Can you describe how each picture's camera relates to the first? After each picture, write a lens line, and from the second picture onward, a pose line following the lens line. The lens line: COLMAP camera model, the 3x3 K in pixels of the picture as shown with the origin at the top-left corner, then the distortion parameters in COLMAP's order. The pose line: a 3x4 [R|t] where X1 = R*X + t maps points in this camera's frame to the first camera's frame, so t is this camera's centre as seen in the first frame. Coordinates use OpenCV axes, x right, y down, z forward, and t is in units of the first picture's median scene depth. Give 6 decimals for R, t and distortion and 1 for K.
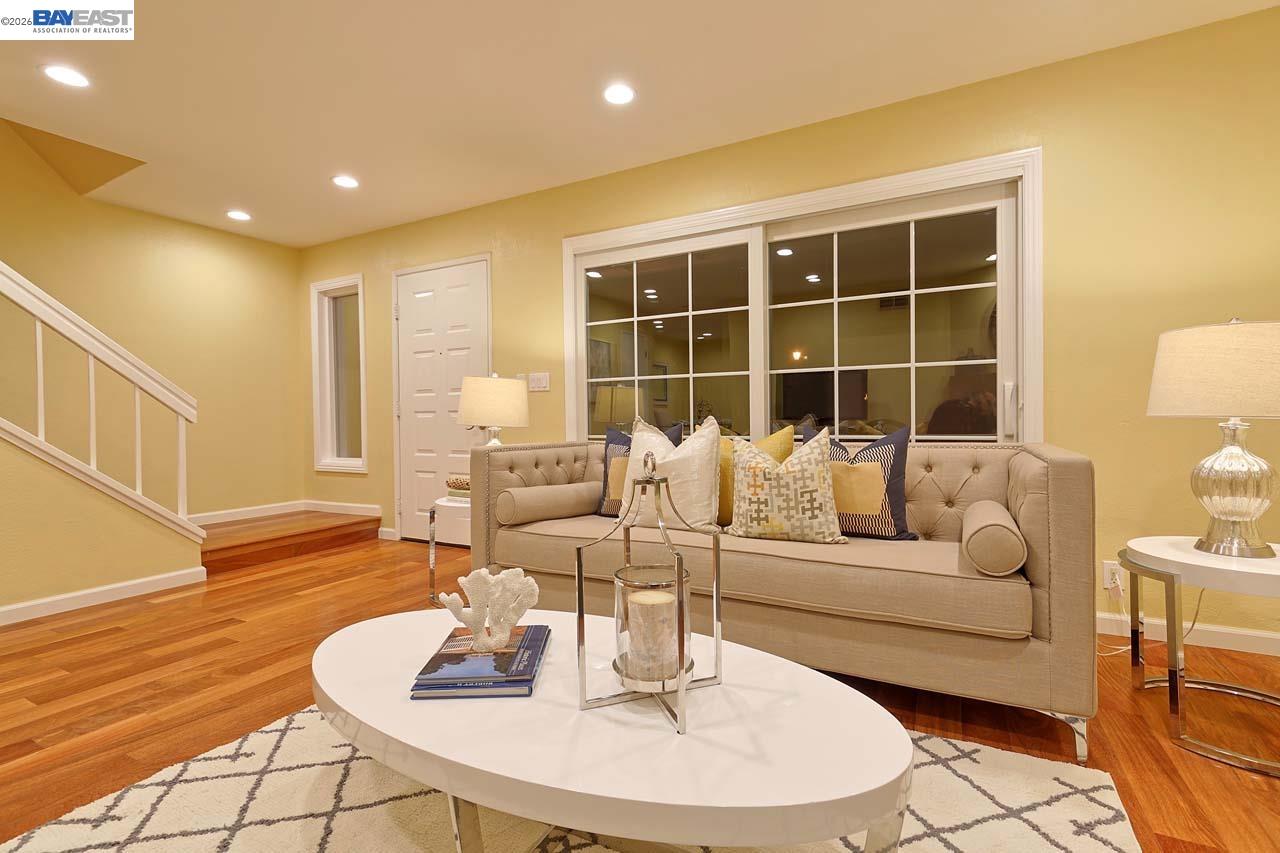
lens RADIAL K [[580.0, 0, 646.4], [0, 580.0, 422.6], [0, 0, 1]] dist [-0.000731, -0.000220]
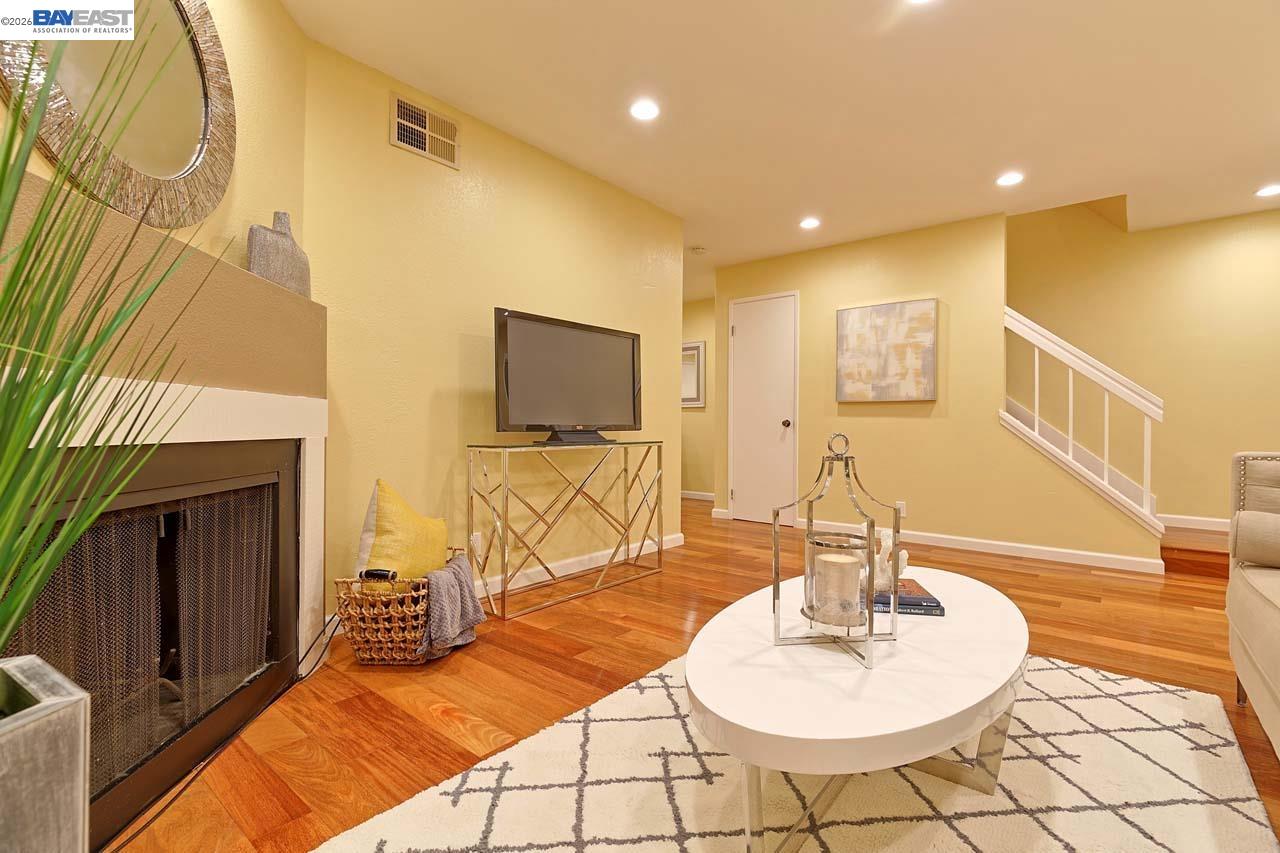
lens RADIAL K [[580.0, 0, 646.4], [0, 580.0, 422.6], [0, 0, 1]] dist [-0.000731, -0.000220]
pose [[-0.187650, 0.005714, -0.982219, 0.694323], [-0.016091, 0.999831, 0.008891, 0.012370], [0.982104, 0.017473, -0.187527, 0.470366]]
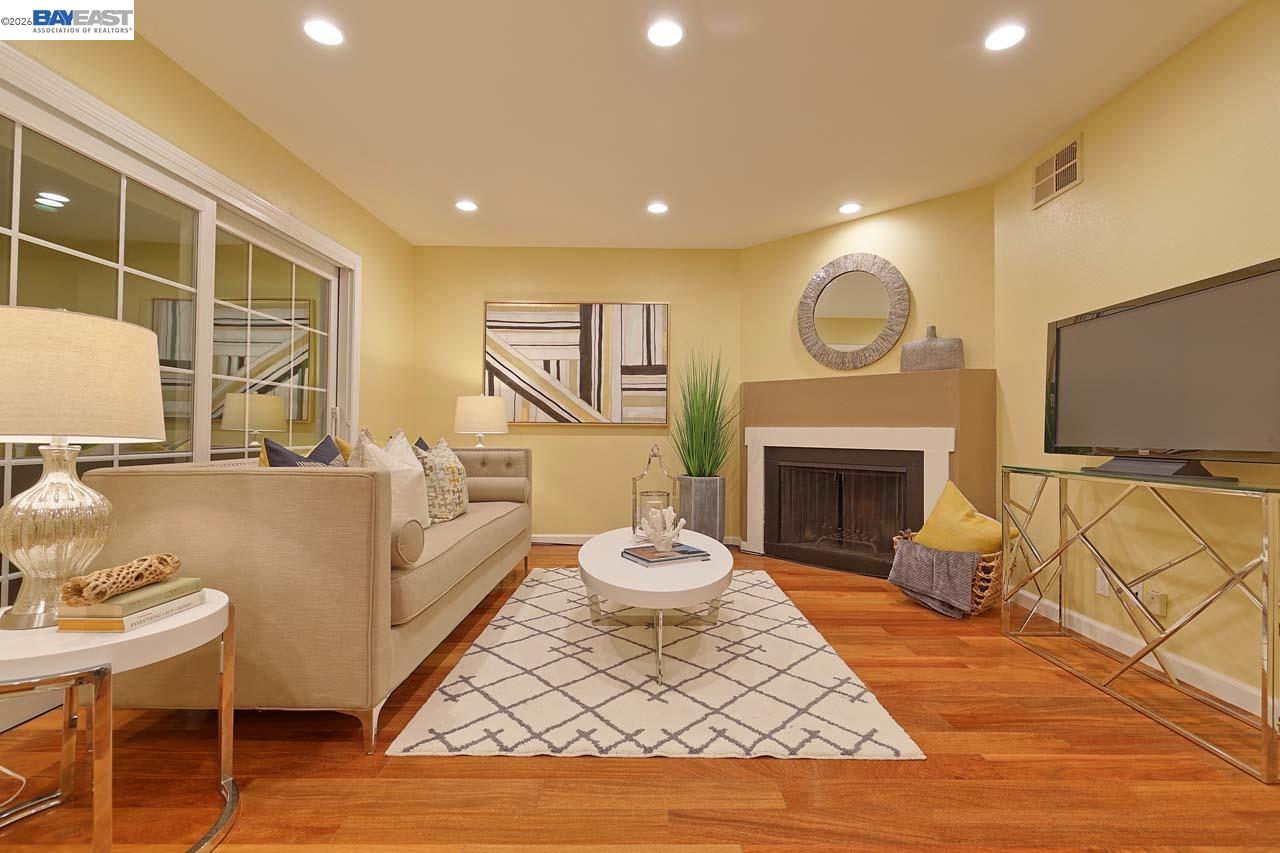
lens RADIAL K [[580.0, 0, 646.4], [0, 580.0, 422.6], [0, 0, 1]] dist [-0.000731, -0.000220]
pose [[-0.472862, 0.021858, 0.880866, -1.234763], [0.005599, 0.999747, -0.021802, 0.005994], [-0.881119, -0.005377, -0.472864, 1.251453]]
